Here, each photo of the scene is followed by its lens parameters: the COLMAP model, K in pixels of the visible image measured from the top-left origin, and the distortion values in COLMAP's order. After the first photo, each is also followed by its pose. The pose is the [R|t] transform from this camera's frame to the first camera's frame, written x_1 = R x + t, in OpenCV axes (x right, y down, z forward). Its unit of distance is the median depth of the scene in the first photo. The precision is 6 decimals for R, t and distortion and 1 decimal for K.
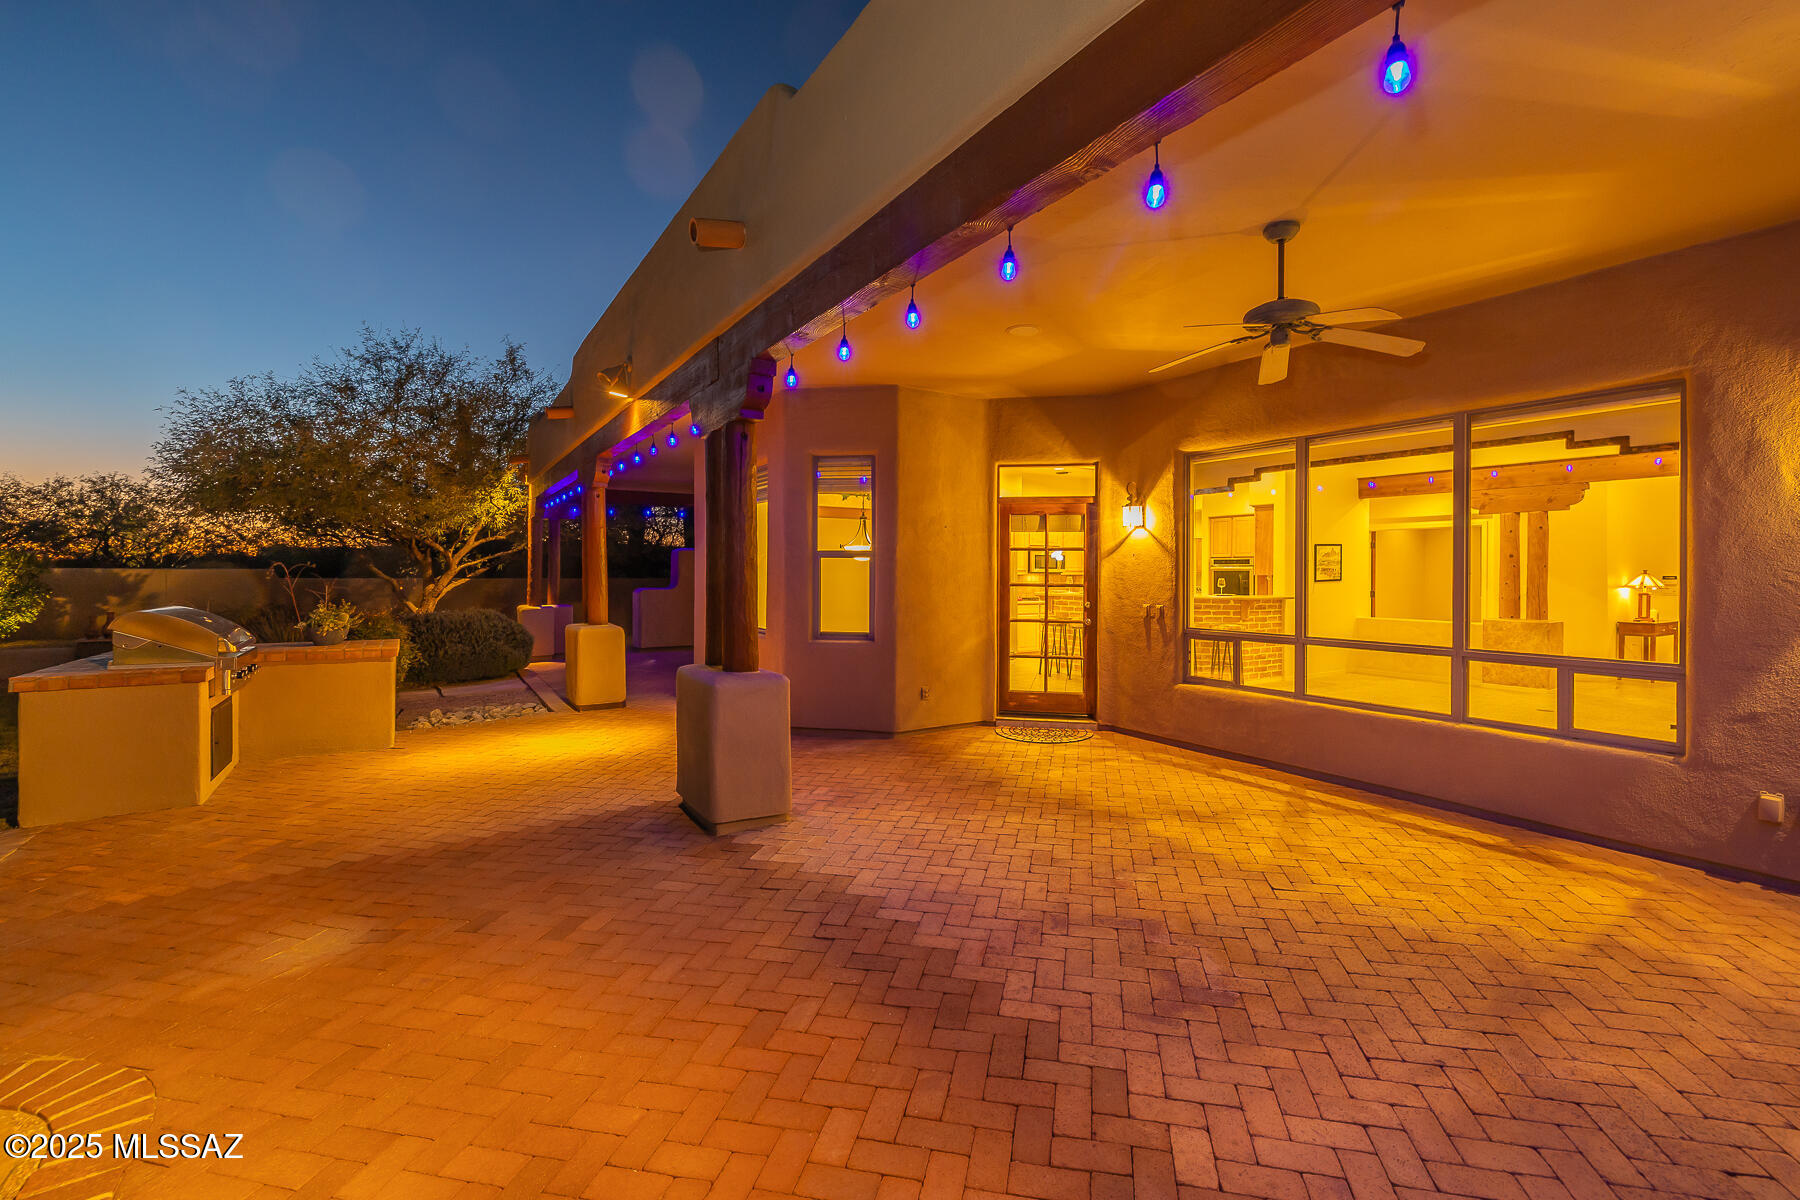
lens RADIAL K [[746.2, 0, 940.2], [0, 746.2, 572.2], [0, 0, 1]] dist [0.002466, 0.000505]
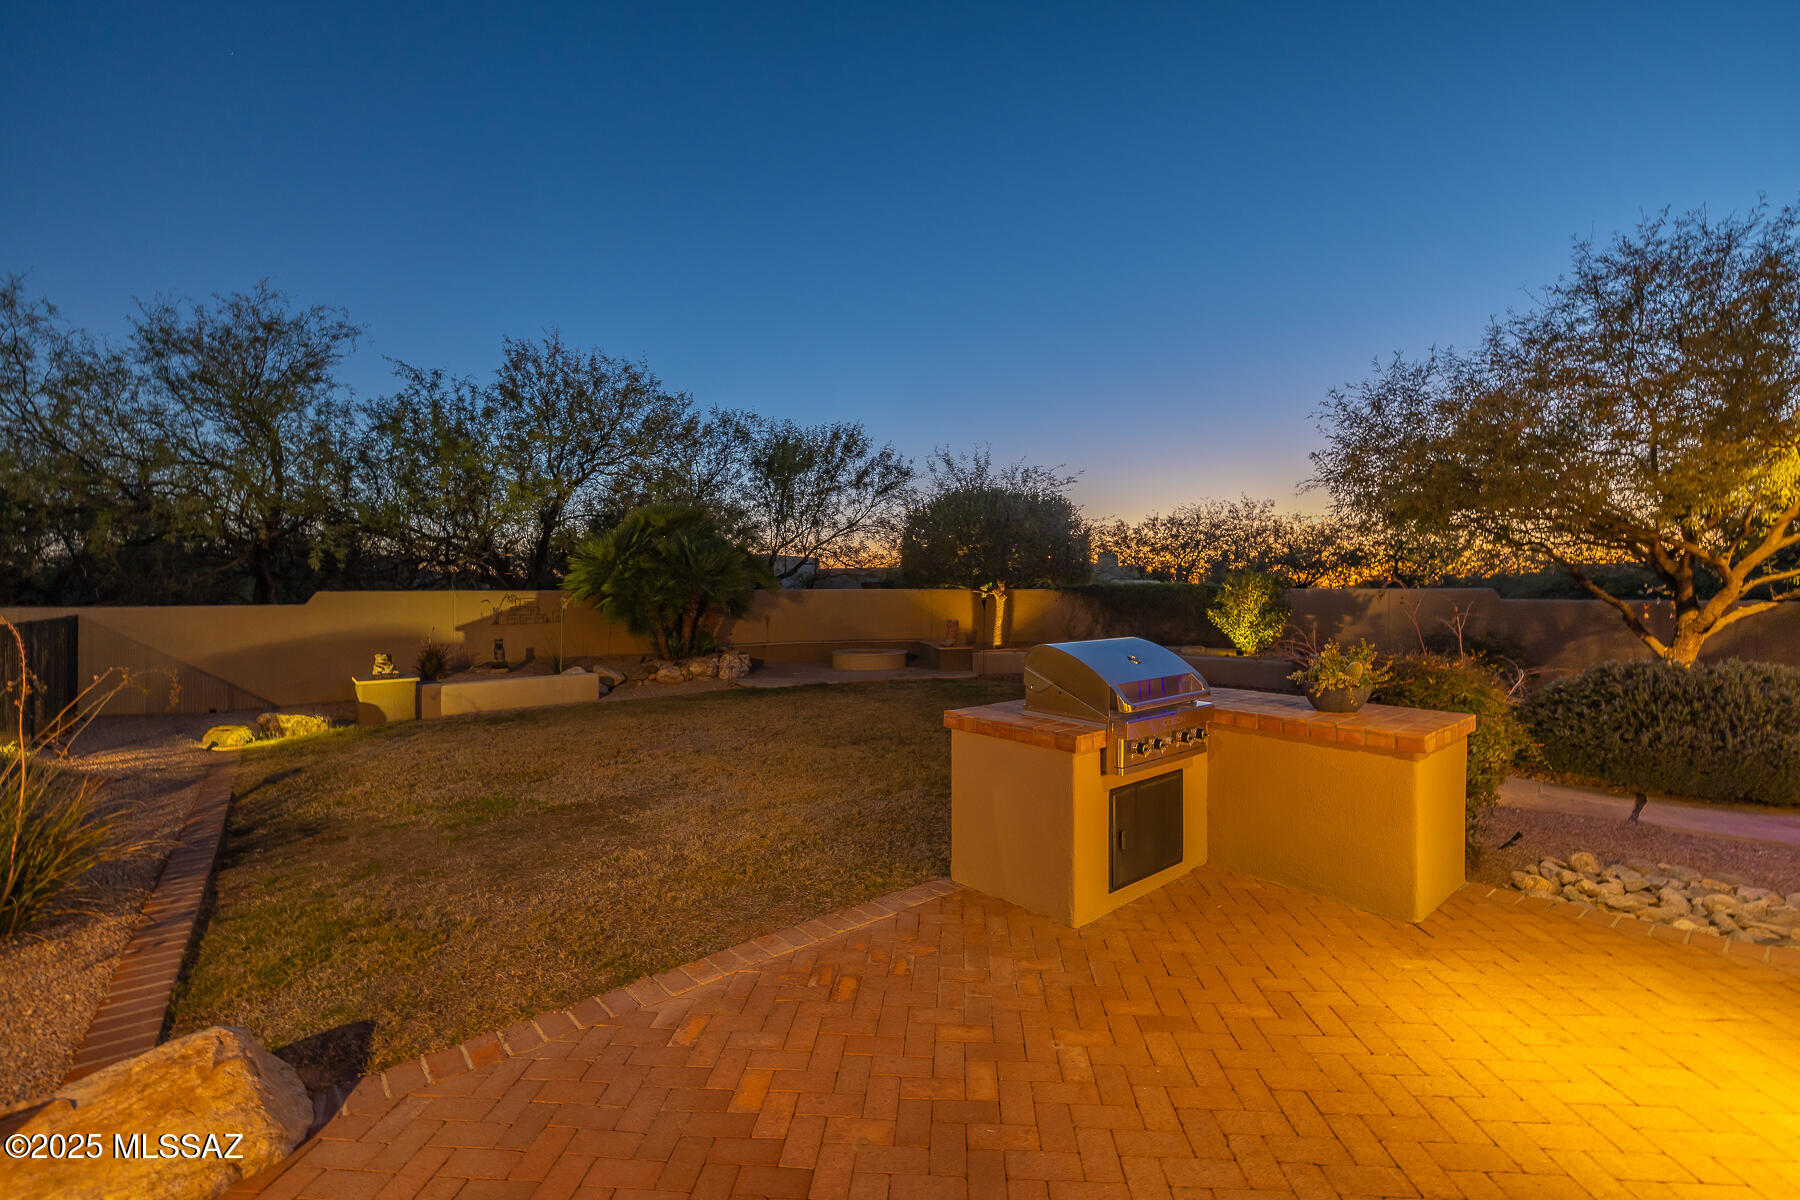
lens RADIAL K [[746.2, 0, 898.1], [0, 746.2, 589.6], [0, 0, 1]] dist [0.002466, 0.000505]
pose [[0.081145, -0.004677, -0.996691, -0.211067], [0.002406, 0.999987, -0.004497, -0.000830], [0.996699, -0.002033, 0.081155, 0.535632]]
